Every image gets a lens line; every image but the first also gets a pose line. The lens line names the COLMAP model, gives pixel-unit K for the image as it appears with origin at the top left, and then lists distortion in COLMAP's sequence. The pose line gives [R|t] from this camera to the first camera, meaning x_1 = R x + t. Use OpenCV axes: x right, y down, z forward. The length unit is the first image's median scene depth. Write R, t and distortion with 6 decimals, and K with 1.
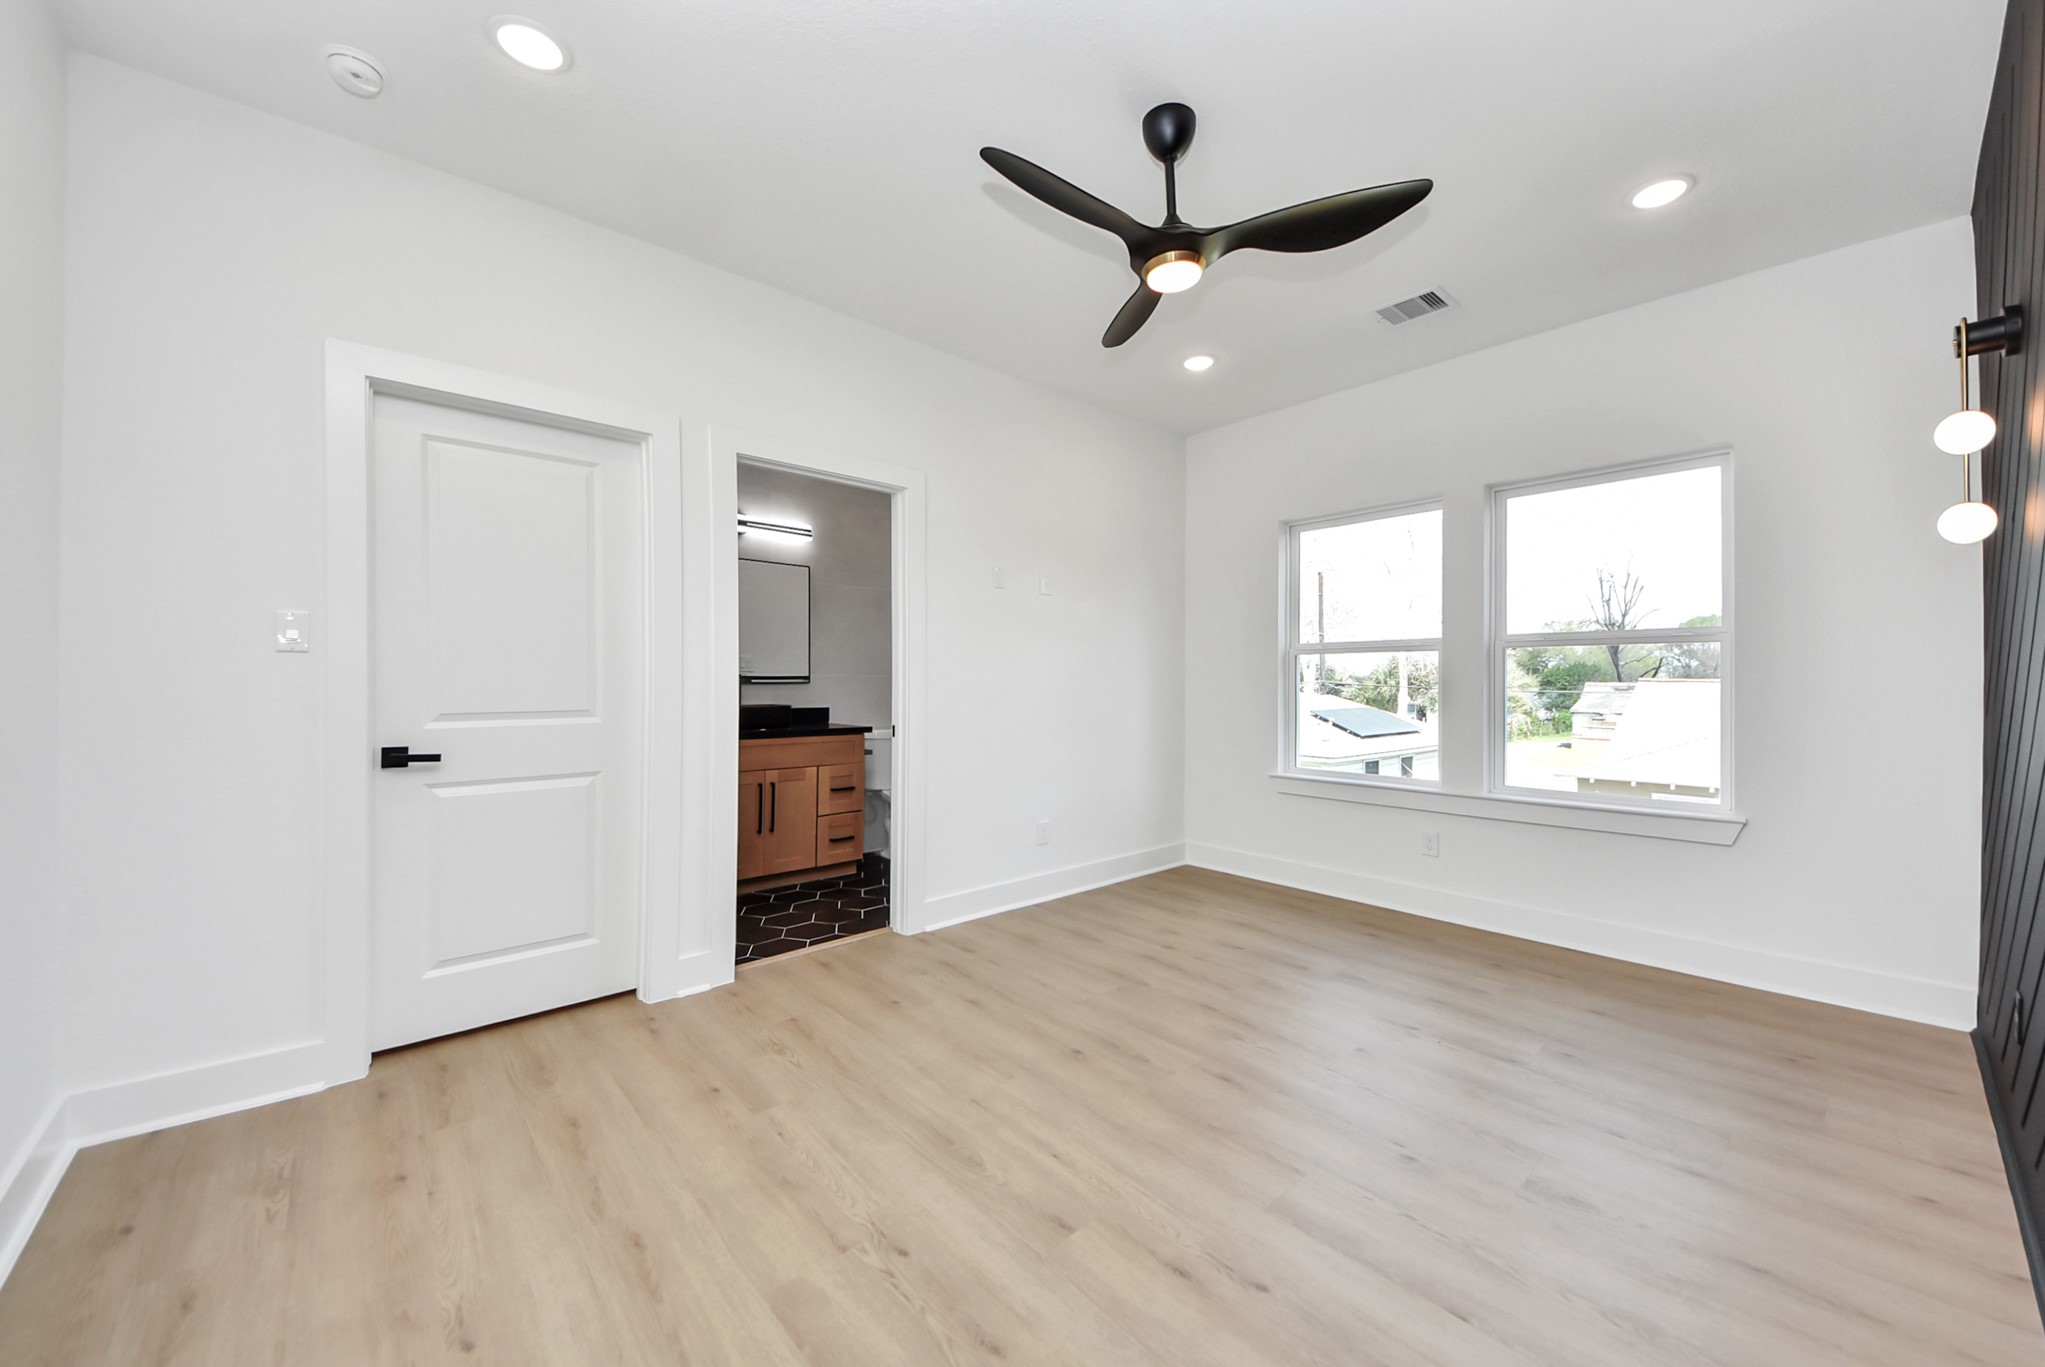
lens RADIAL K [[756.9, 0, 1043.7], [0, 756.9, 686.2], [0, 0, 1]] dist [0.050789, -0.029224]
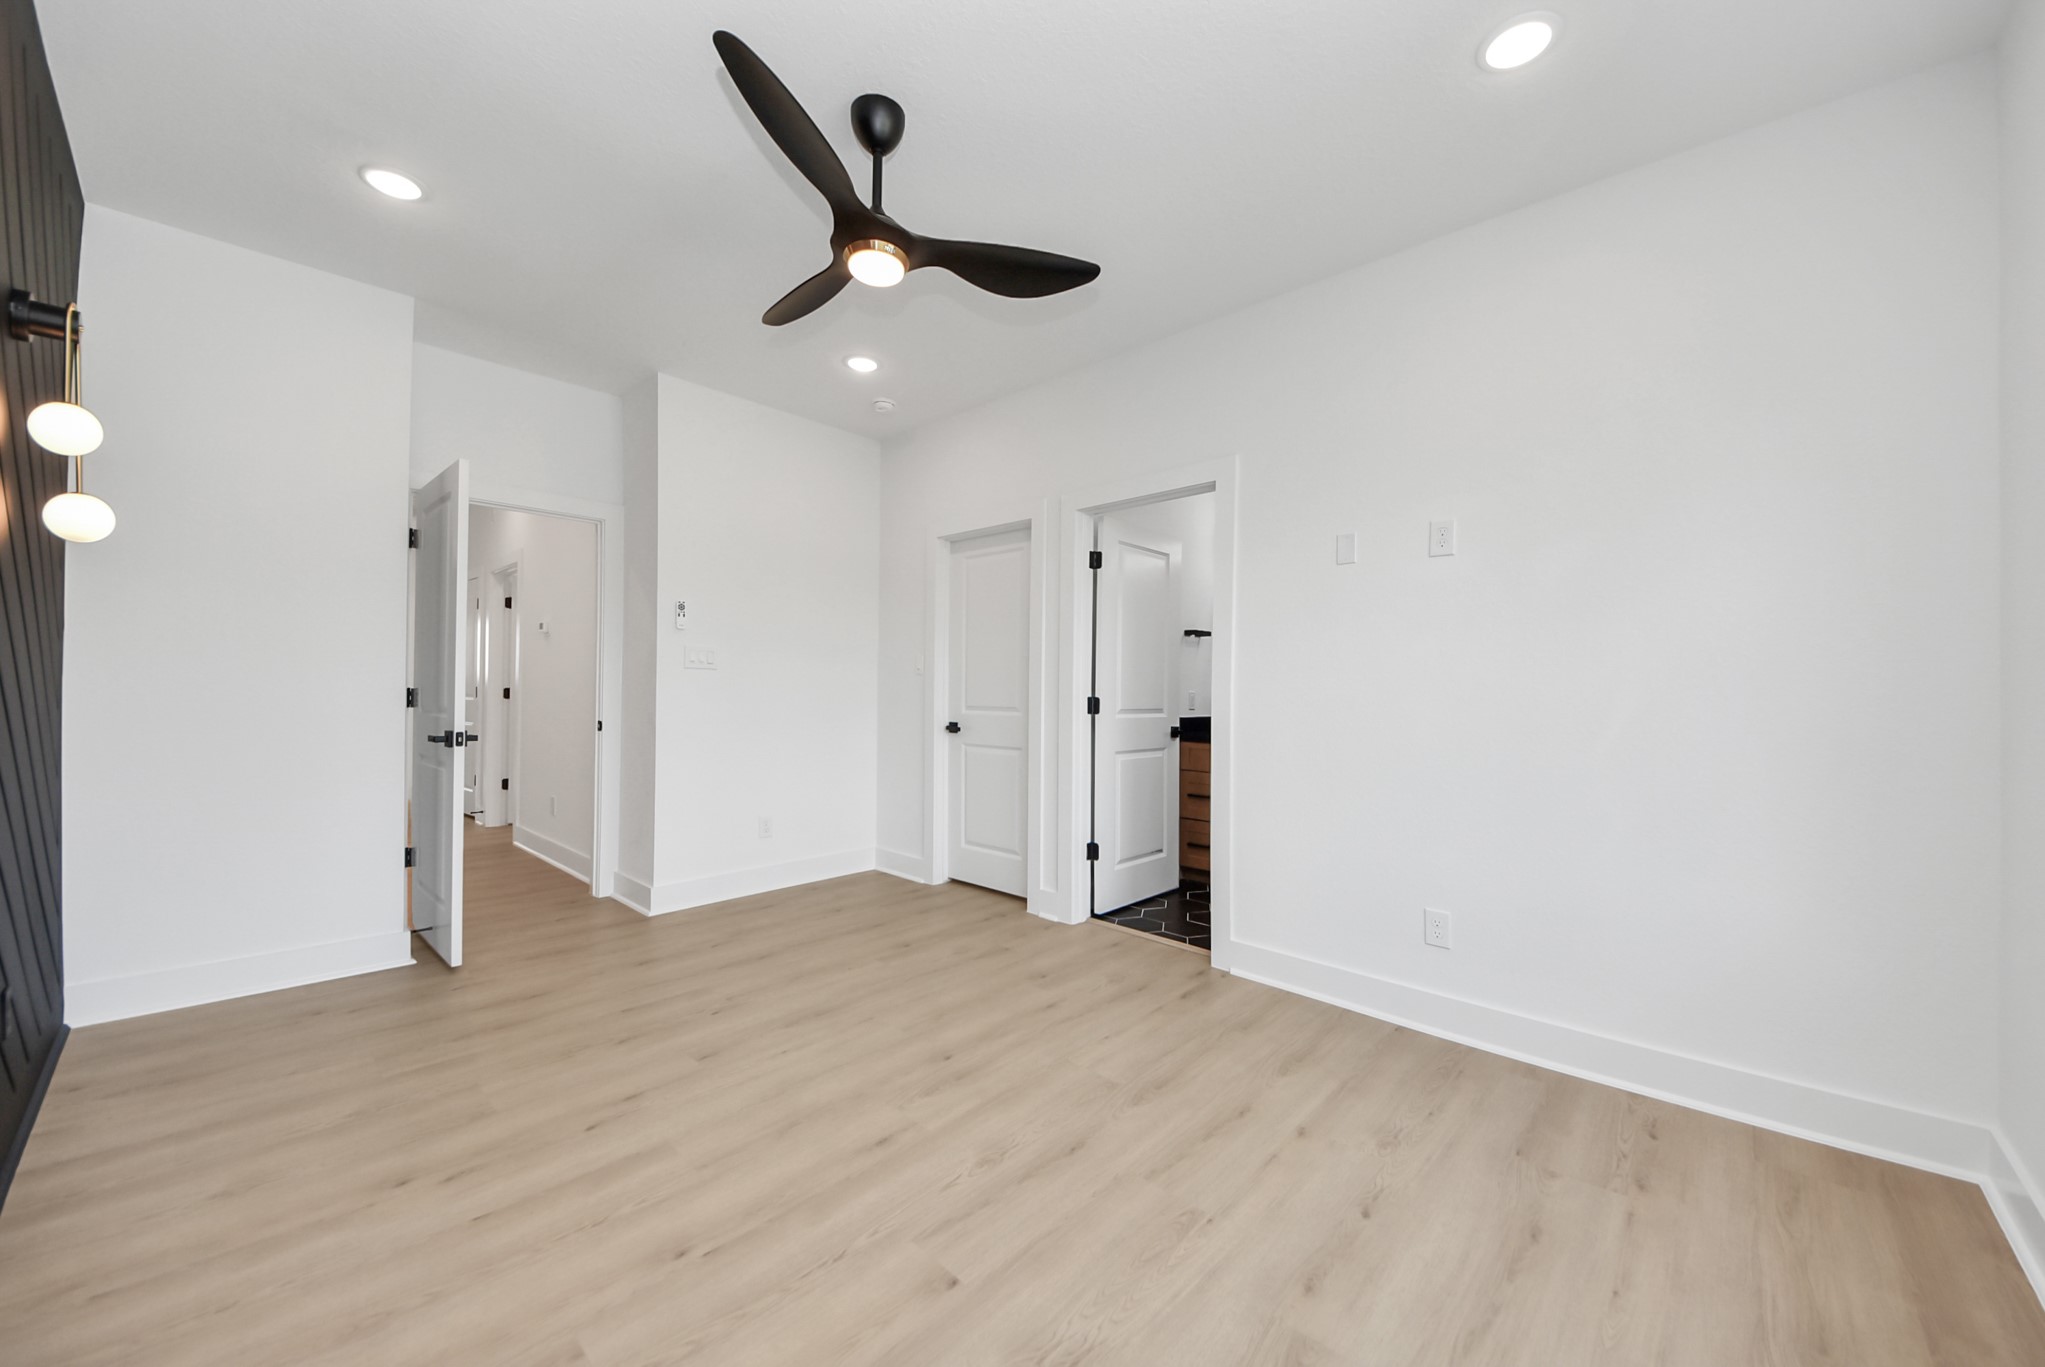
lens RADIAL K [[756.9, 0, 1043.7], [0, 756.9, 686.2], [0, 0, 1]] dist [0.050789, -0.029224]
pose [[0.087457, -0.003590, -0.996162, 1.023346], [-0.016540, 0.999850, -0.005056, -0.008312], [0.996031, 0.016919, 0.087385, 0.991452]]
